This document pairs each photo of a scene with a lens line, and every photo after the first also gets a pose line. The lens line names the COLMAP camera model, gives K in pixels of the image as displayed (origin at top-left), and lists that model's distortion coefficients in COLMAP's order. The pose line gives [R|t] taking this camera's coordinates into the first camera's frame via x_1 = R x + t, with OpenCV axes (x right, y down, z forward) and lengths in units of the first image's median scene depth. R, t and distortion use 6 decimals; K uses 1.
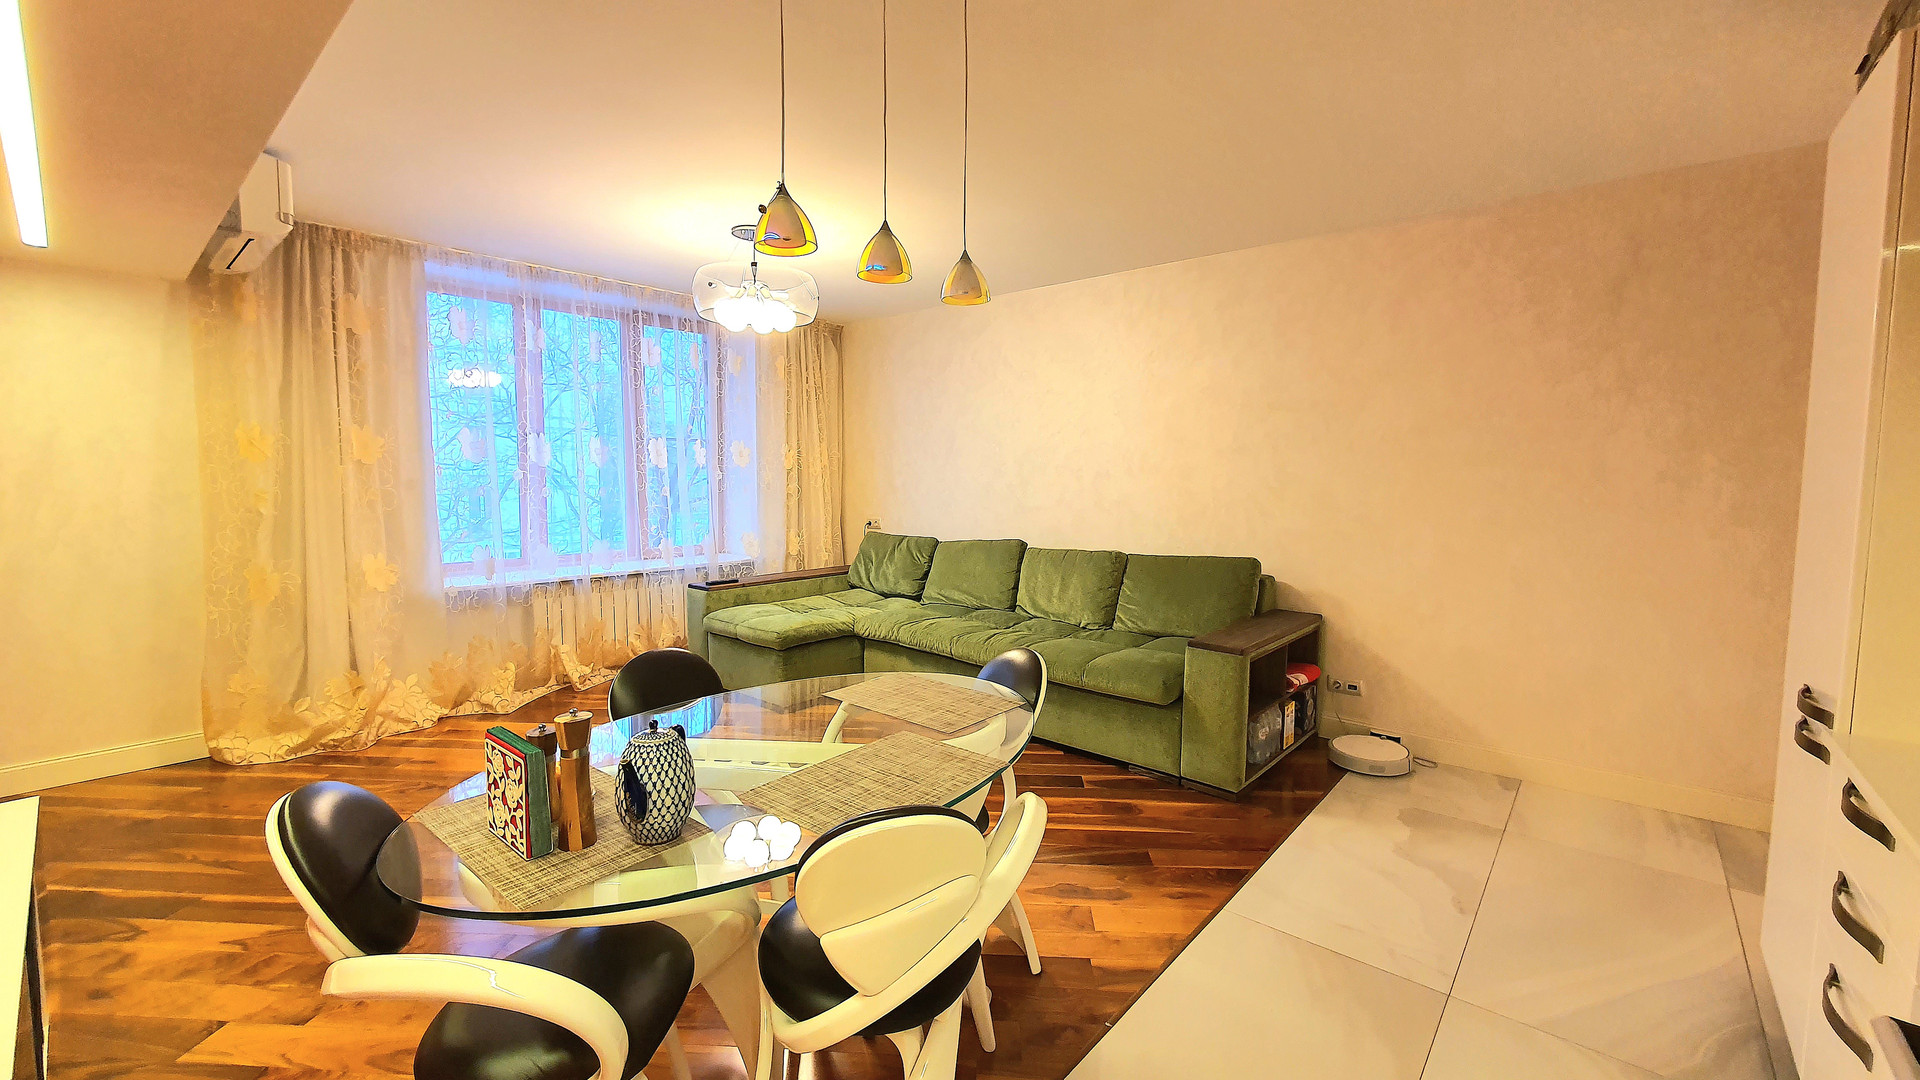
lens RADIAL K [[772.2, 0, 957.5], [0, 772.2, 528.7], [0, 0, 1]] dist [0.011590, -0.002818]
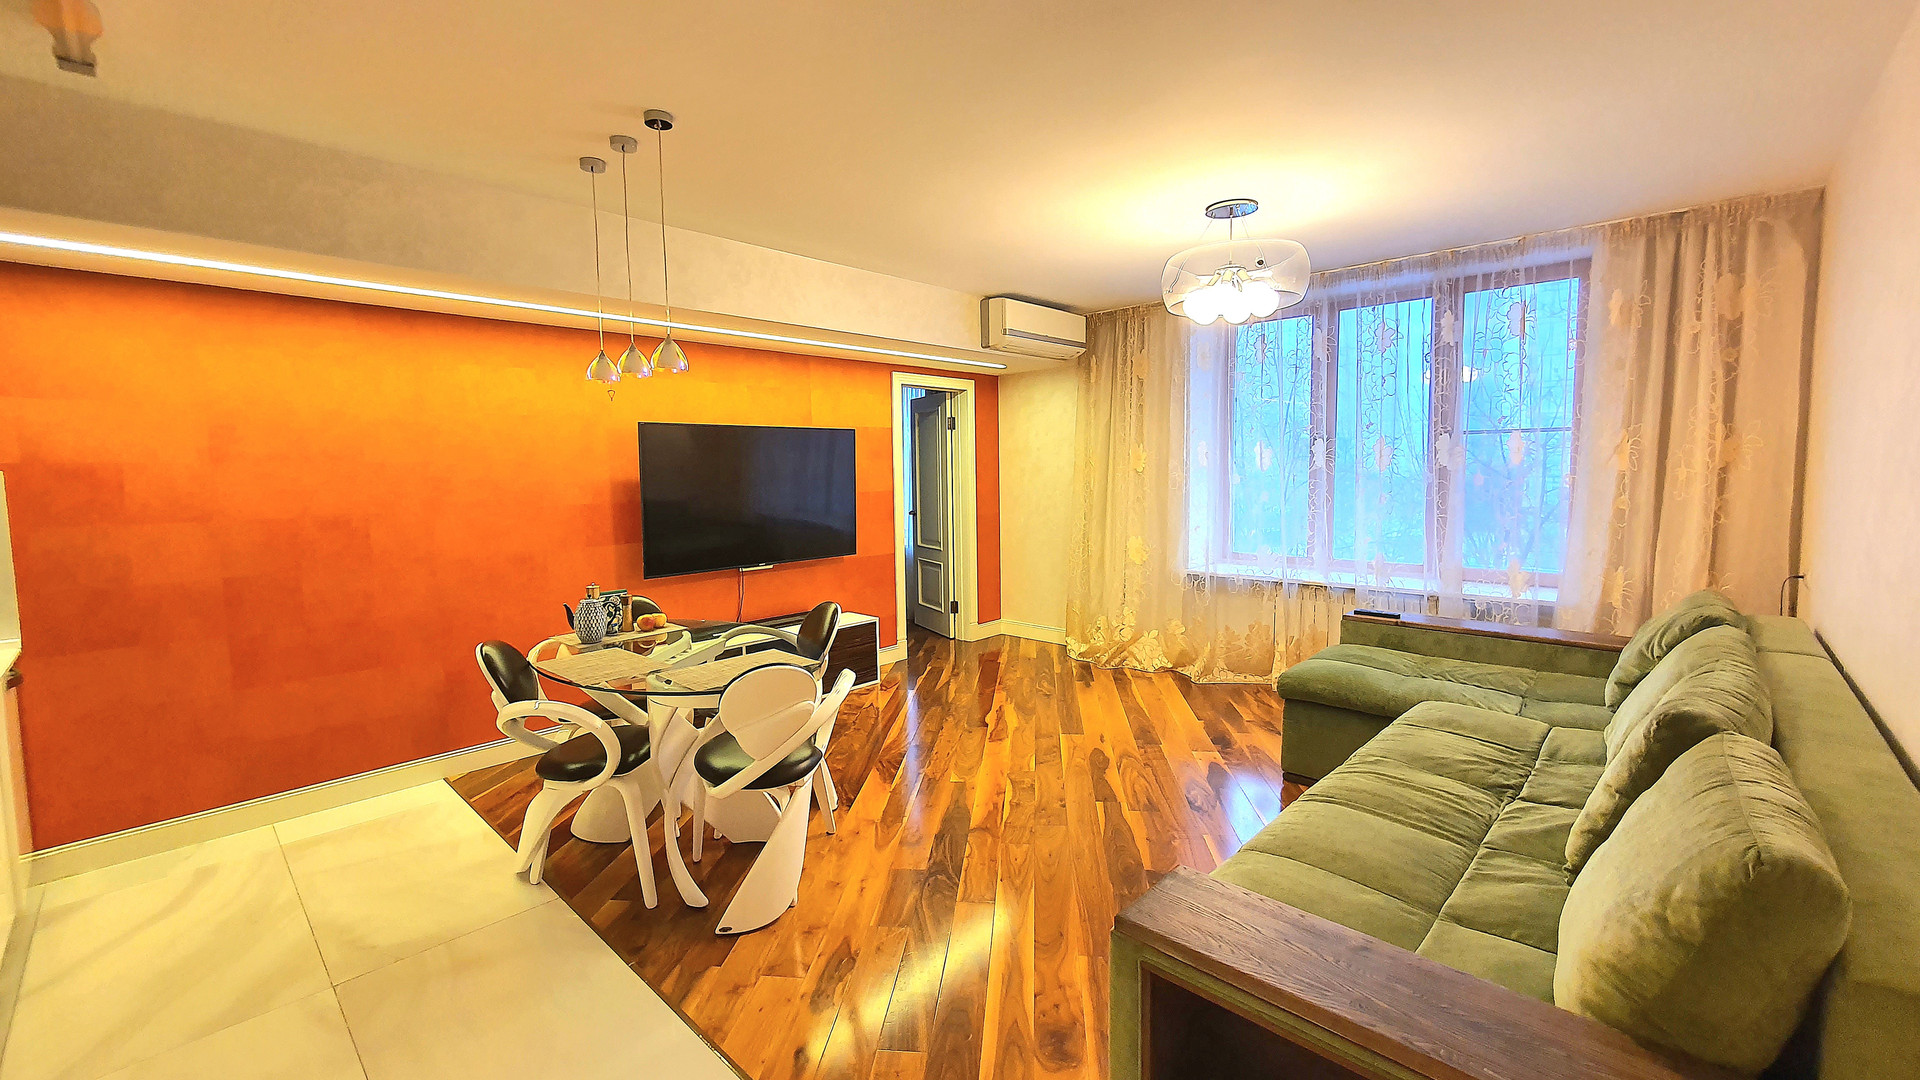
lens RADIAL K [[765.3, 0, 962.6], [0, 765.3, 530.4], [0, 0, 1]] dist [0.007750, -0.006280]
pose [[-0.045295, 0.068390, -0.996630, 0.693661], [-0.058314, 0.995772, 0.070982, -0.063712], [0.997270, 0.061332, -0.041116, 0.820846]]
